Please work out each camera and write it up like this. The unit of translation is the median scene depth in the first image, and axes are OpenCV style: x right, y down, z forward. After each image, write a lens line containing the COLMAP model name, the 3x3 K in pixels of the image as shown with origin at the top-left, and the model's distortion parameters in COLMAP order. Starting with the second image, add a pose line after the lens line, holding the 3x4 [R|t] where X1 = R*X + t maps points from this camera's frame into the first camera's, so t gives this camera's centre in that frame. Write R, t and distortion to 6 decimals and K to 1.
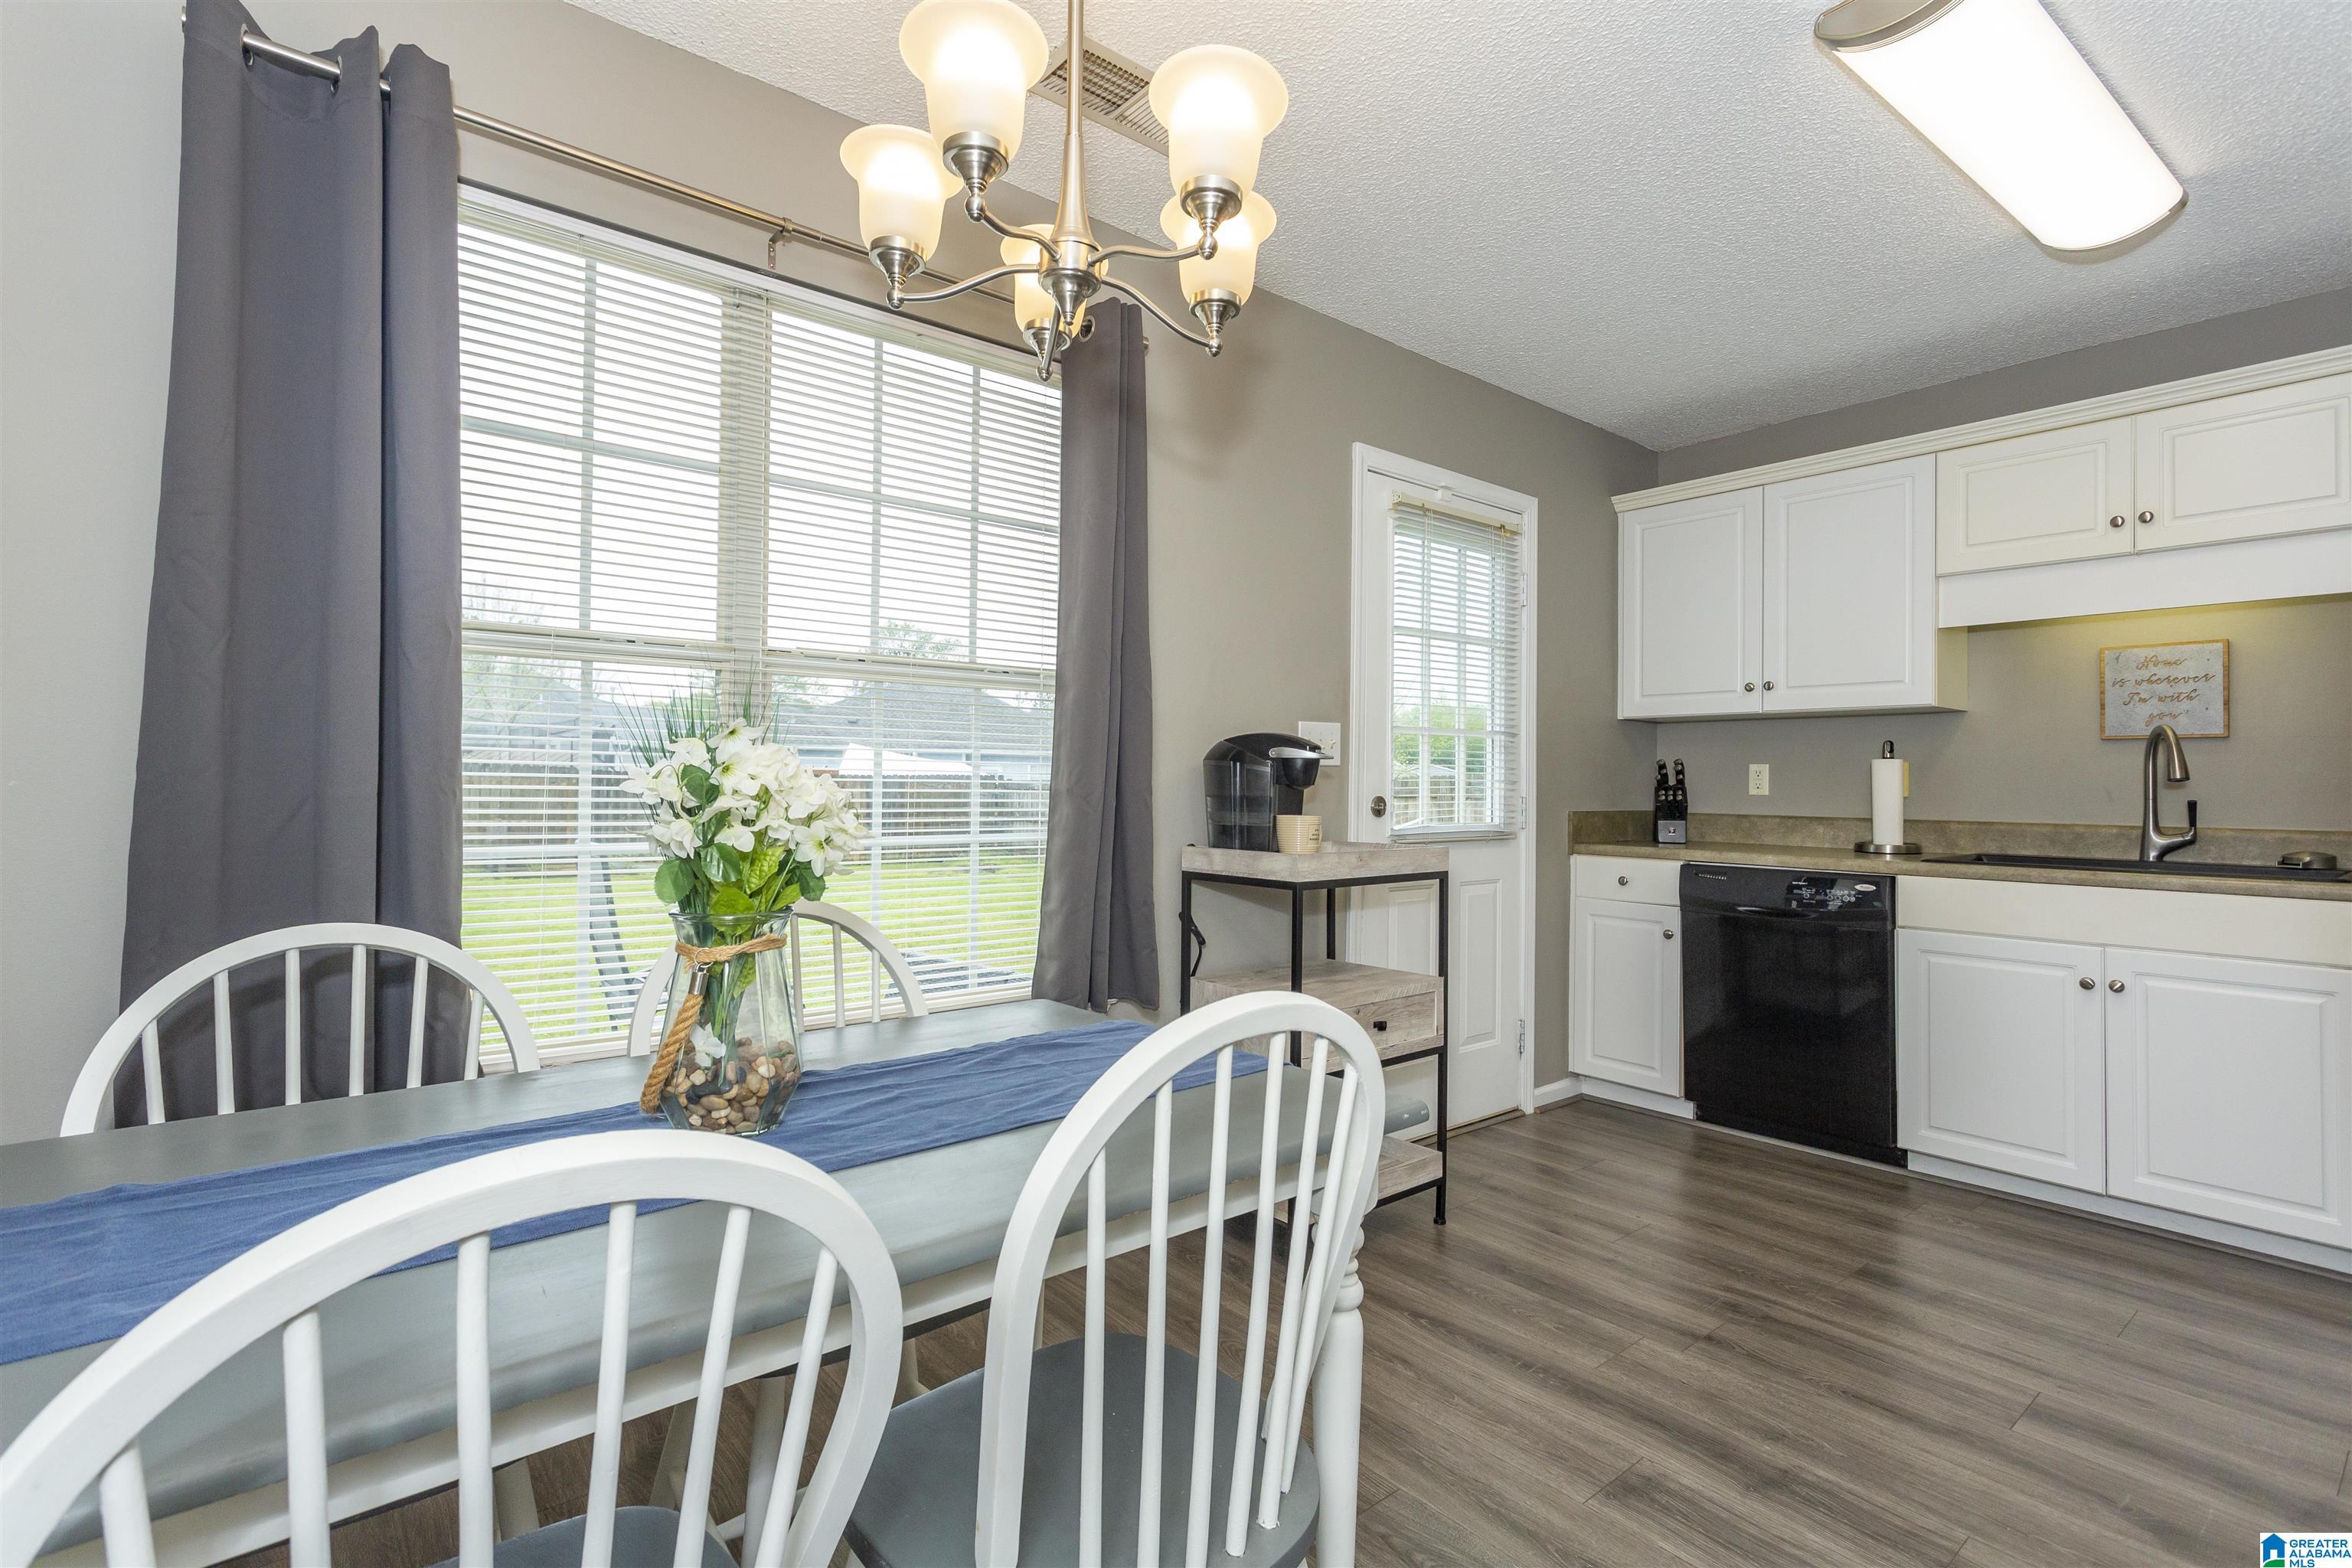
lens RADIAL K [[1117.2, 0, 1174.8], [0, 1117.2, 783.0], [0, 0, 1]] dist [0.003279, 0.000491]
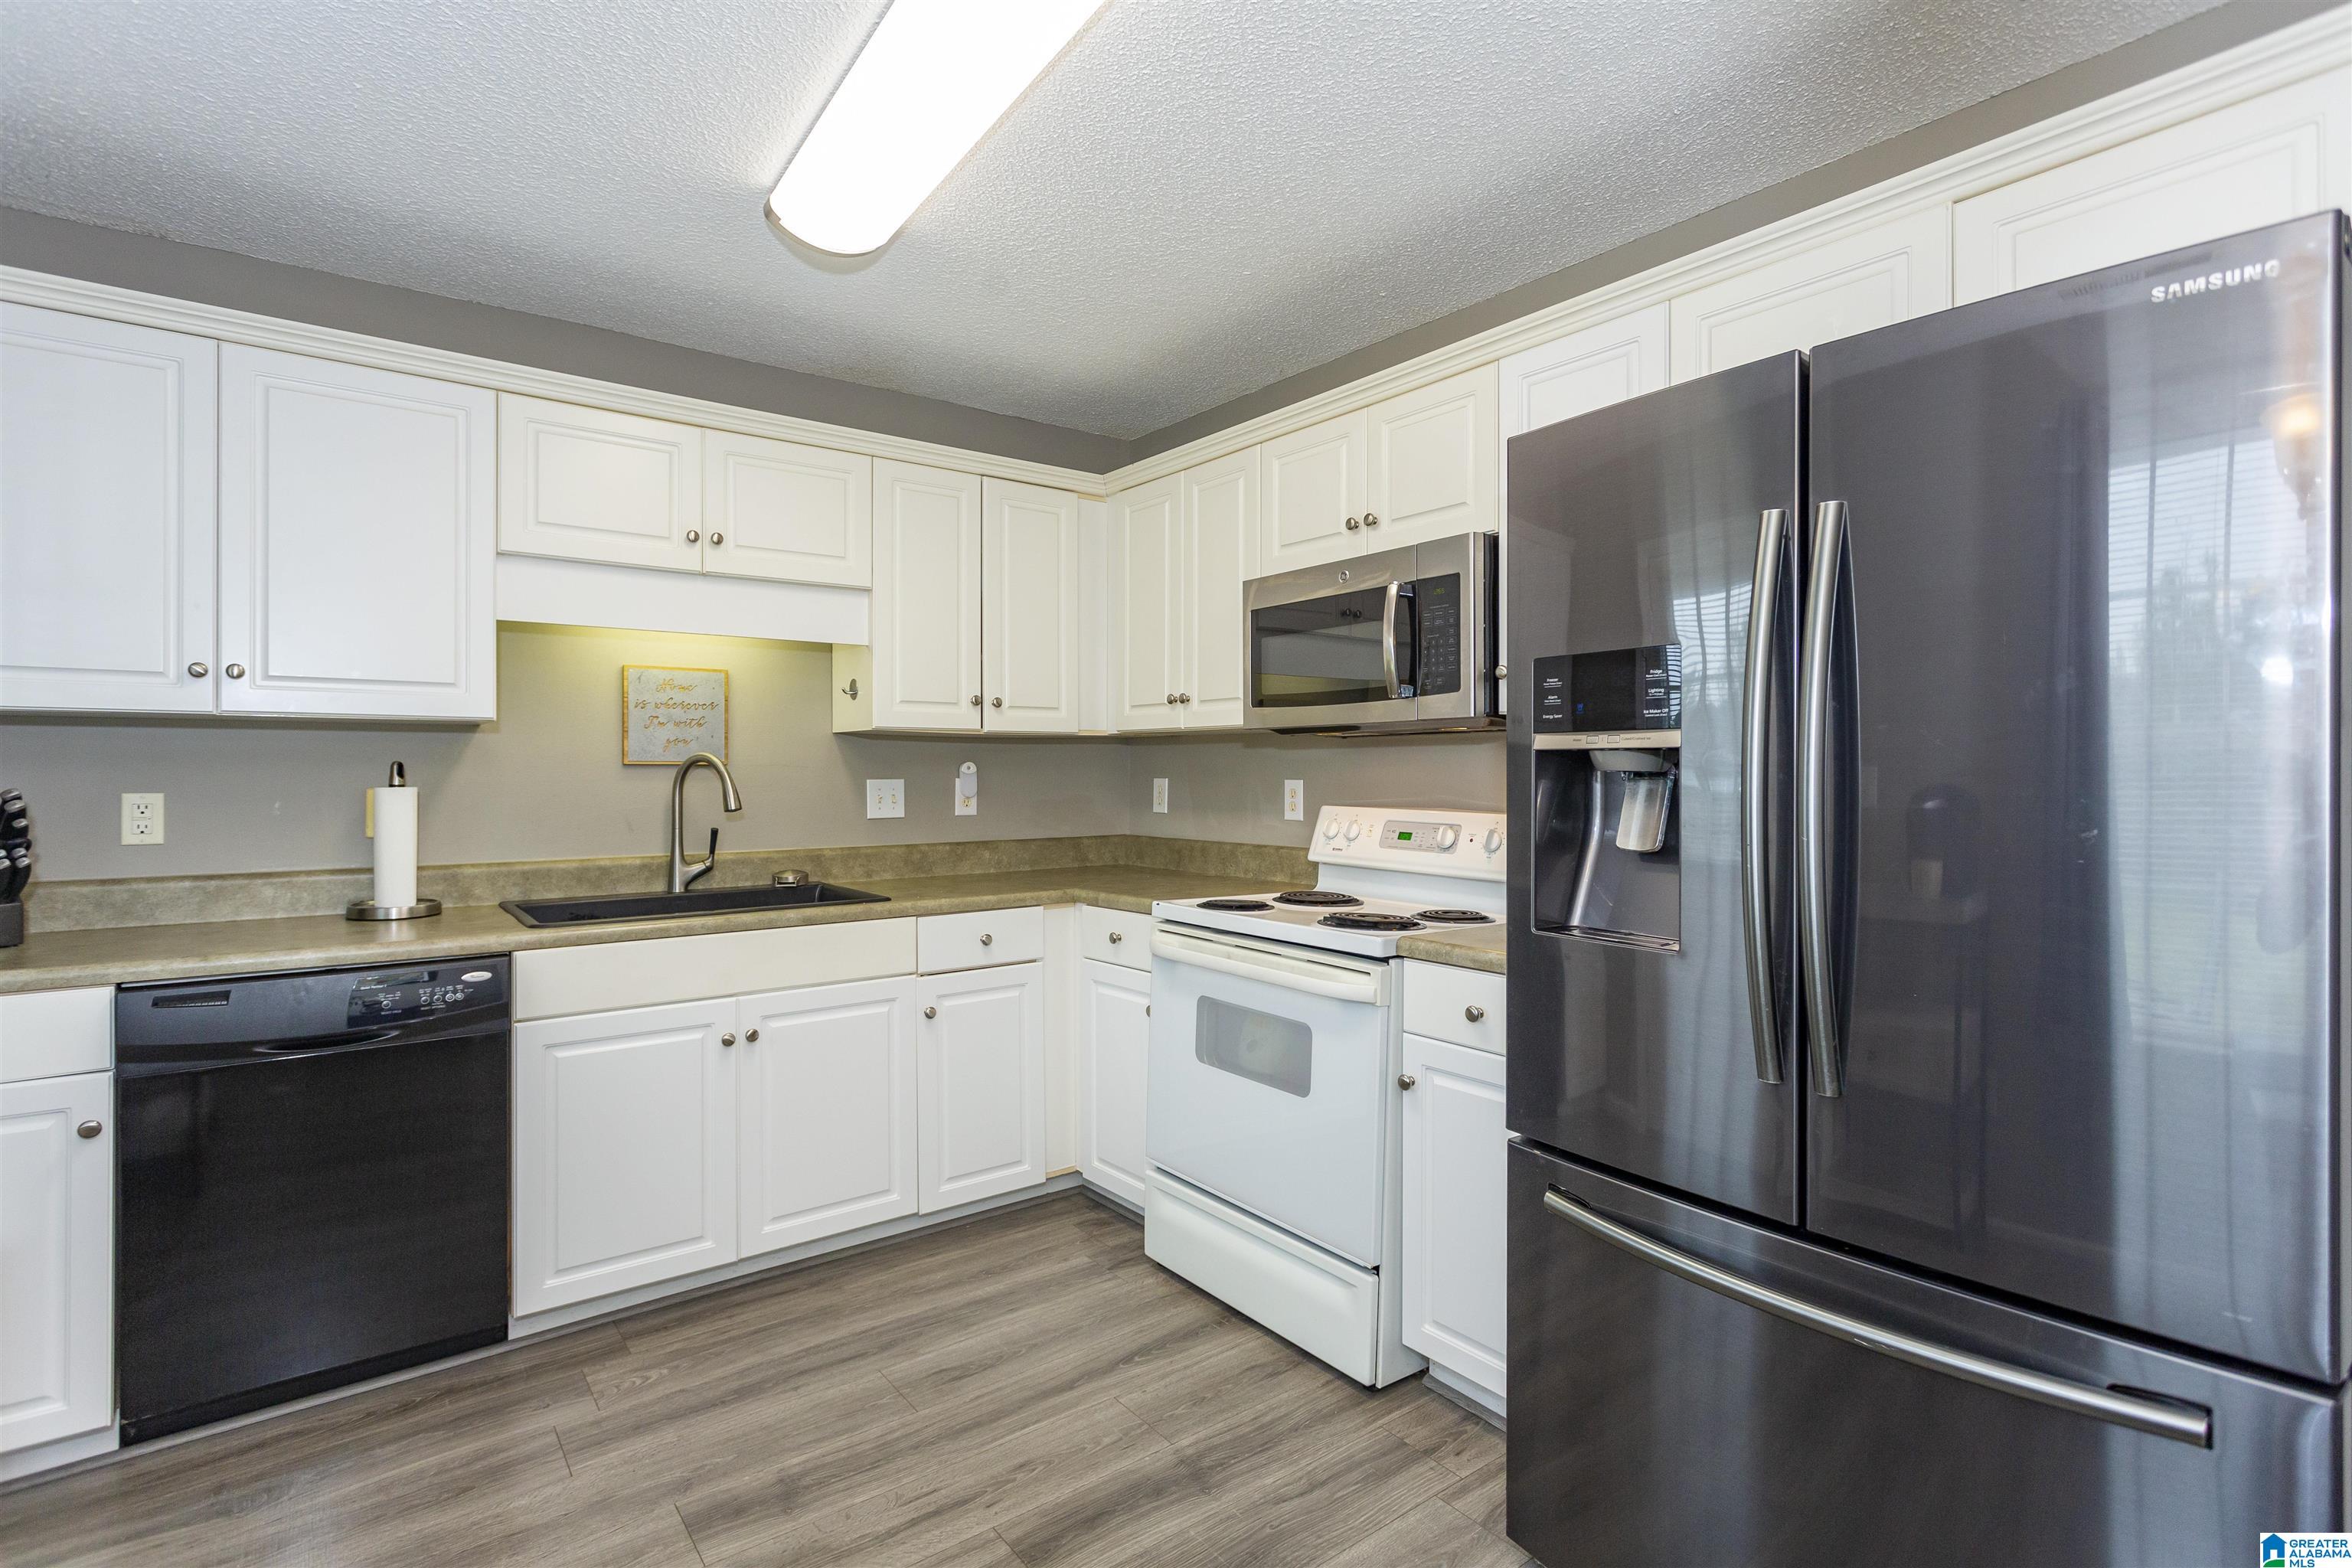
lens RADIAL K [[1117.2, 0, 1174.9], [0, 1117.2, 765.6], [0, 0, 1]] dist [0.003279, 0.000491]
pose [[0.041394, -0.007034, 0.999118, -0.072437], [-0.002804, 0.999970, 0.007156, -0.046752], [-0.999139, -0.003097, 0.041374, 0.523332]]
